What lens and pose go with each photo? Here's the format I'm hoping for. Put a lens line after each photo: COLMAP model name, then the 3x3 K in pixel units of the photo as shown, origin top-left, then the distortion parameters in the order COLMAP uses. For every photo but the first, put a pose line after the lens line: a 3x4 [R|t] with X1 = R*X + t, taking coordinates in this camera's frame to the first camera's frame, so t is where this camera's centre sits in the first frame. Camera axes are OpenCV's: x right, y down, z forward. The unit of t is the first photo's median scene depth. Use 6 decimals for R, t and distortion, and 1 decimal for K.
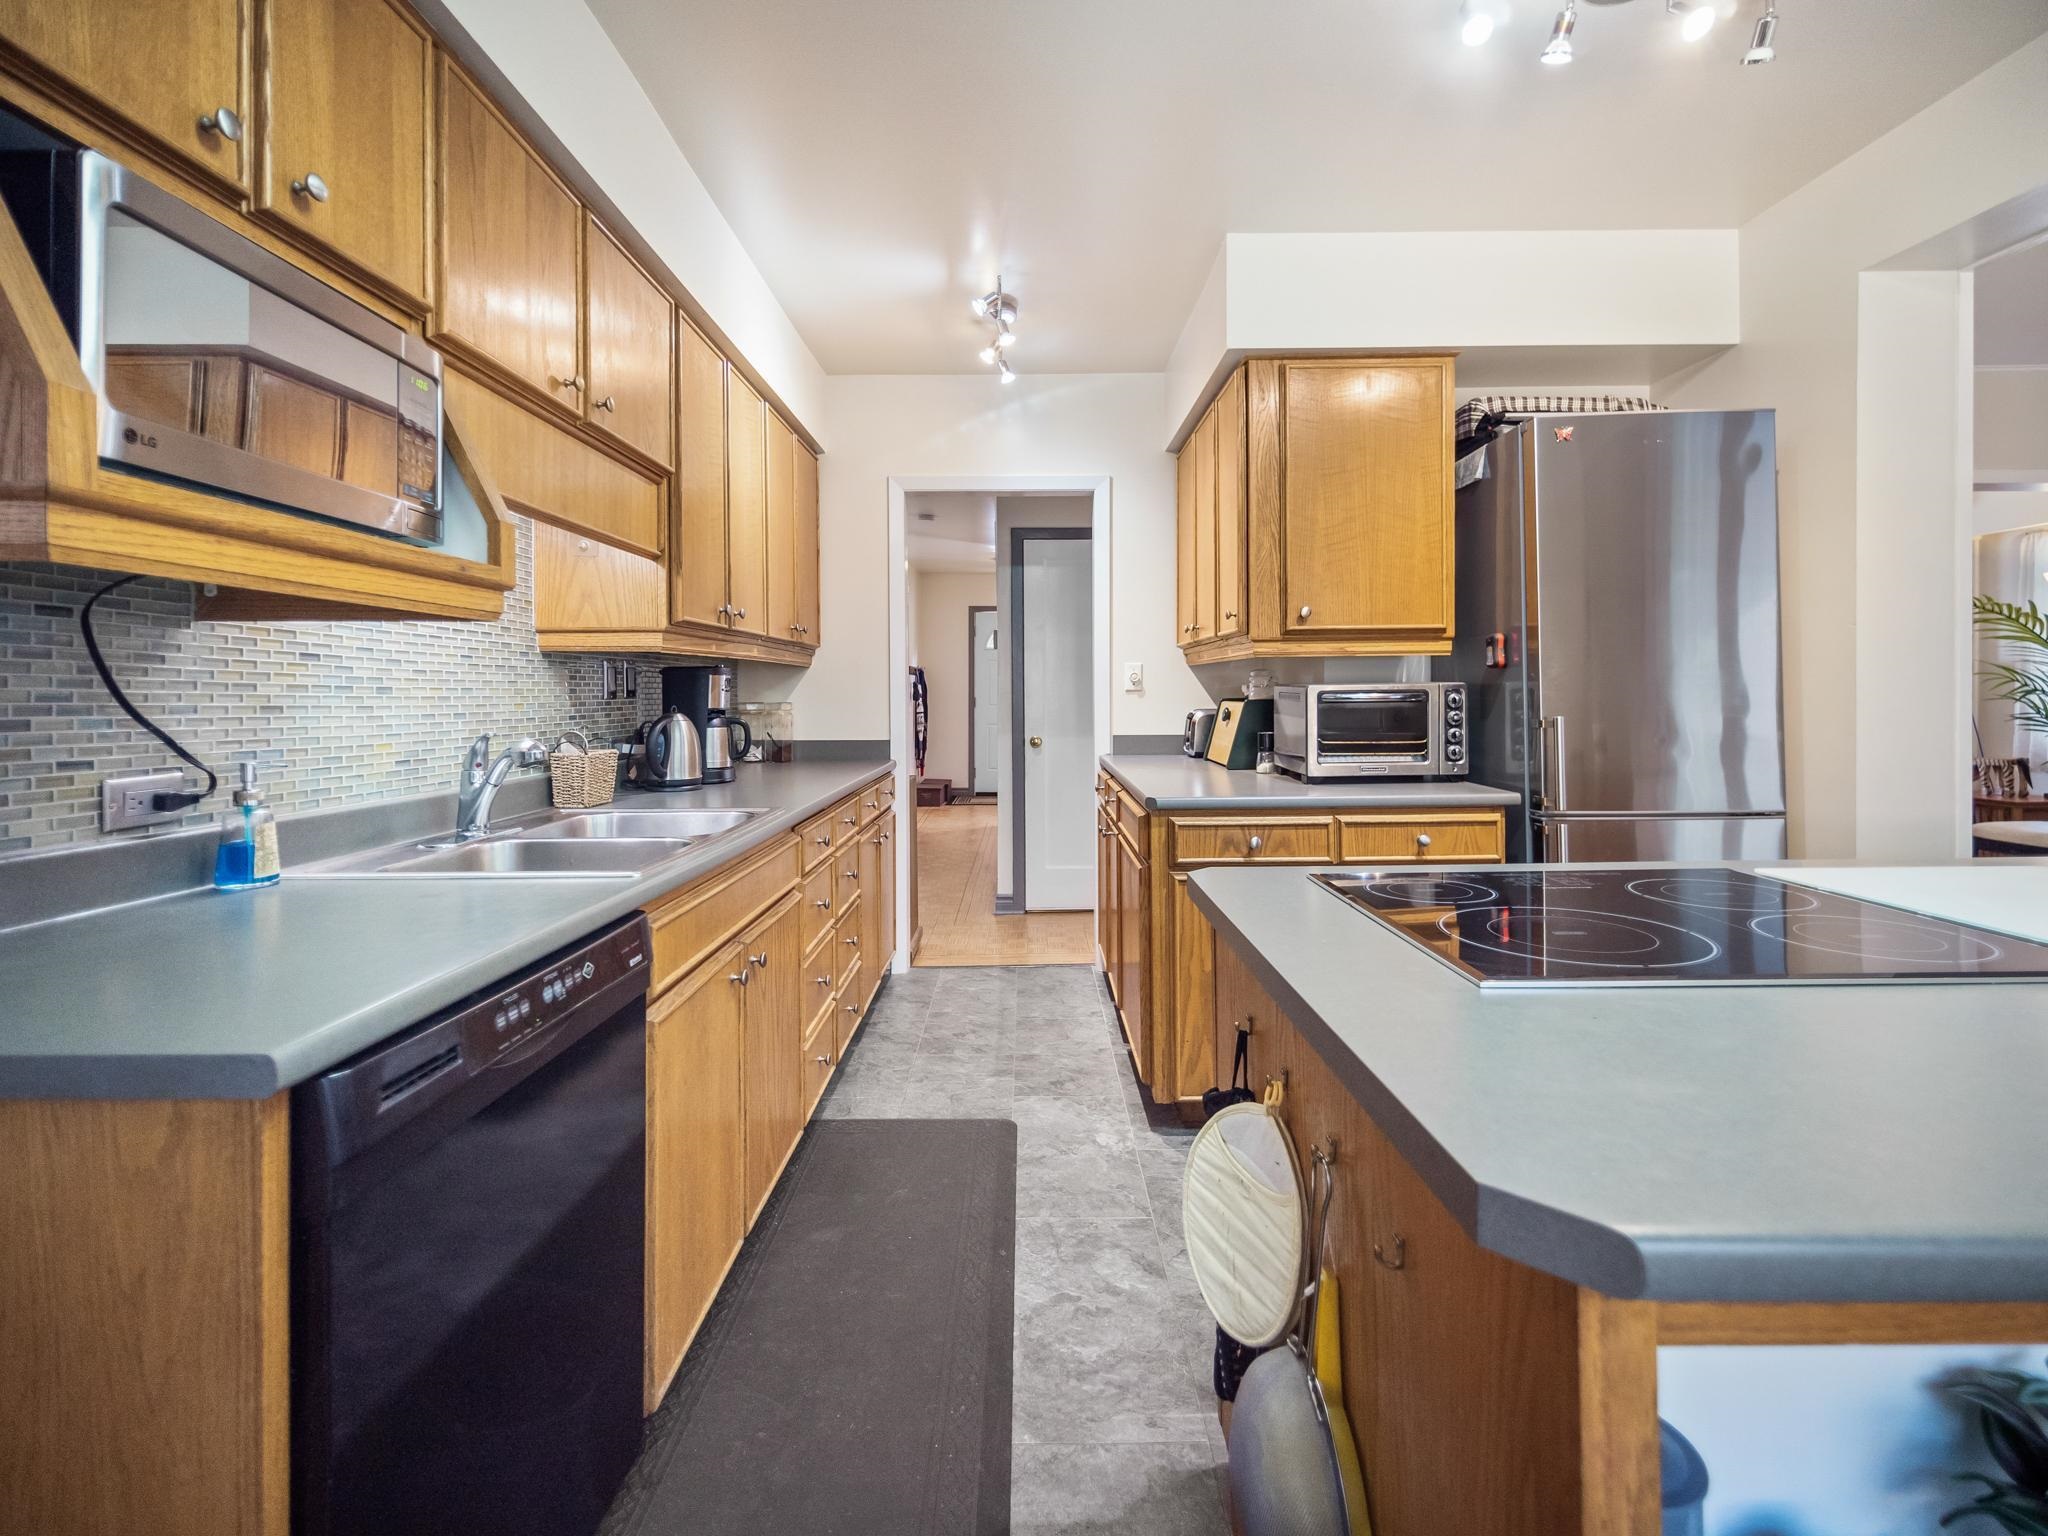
lens RADIAL K [[923.7, 0, 1025.1], [0, 923.7, 693.2], [0, 0, 1]] dist [0.000686, 0.000023]
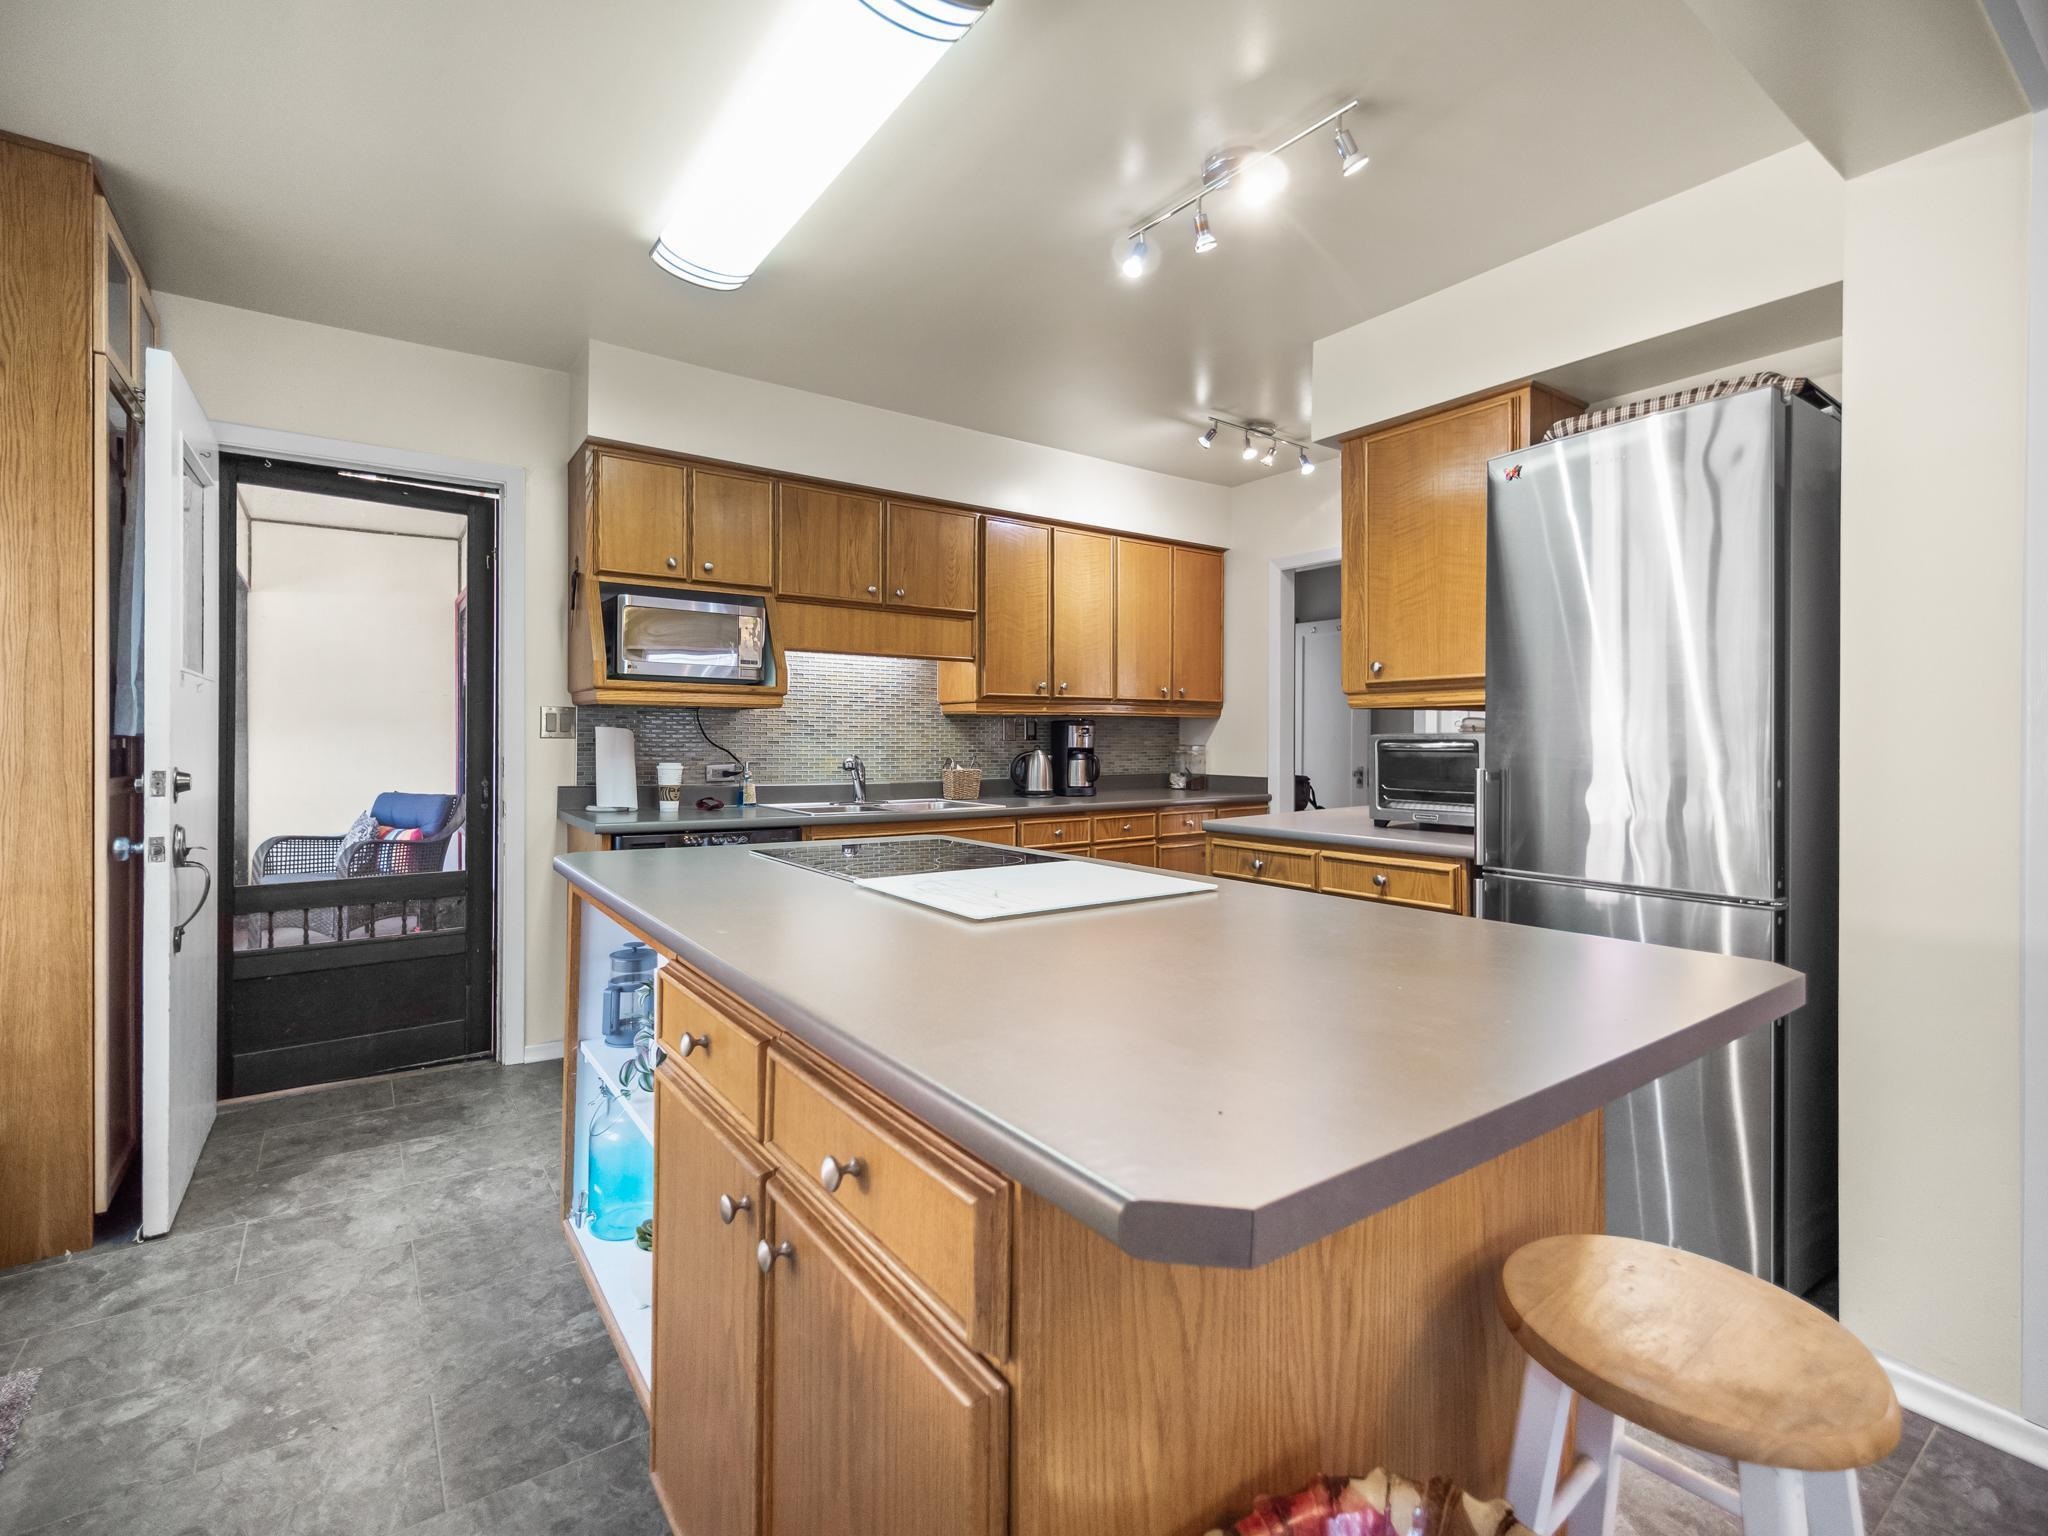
lens RADIAL K [[935.5, 0, 1020.6], [0, 935.5, 737.5], [0, 0, 1]] dist [-0.000082, -0.000028]
pose [[0.580784, 0.007736, -0.814021, 0.962740], [-0.006612, 0.999967, 0.004785, -0.007848], [0.814031, 0.002604, 0.580816, 0.029213]]
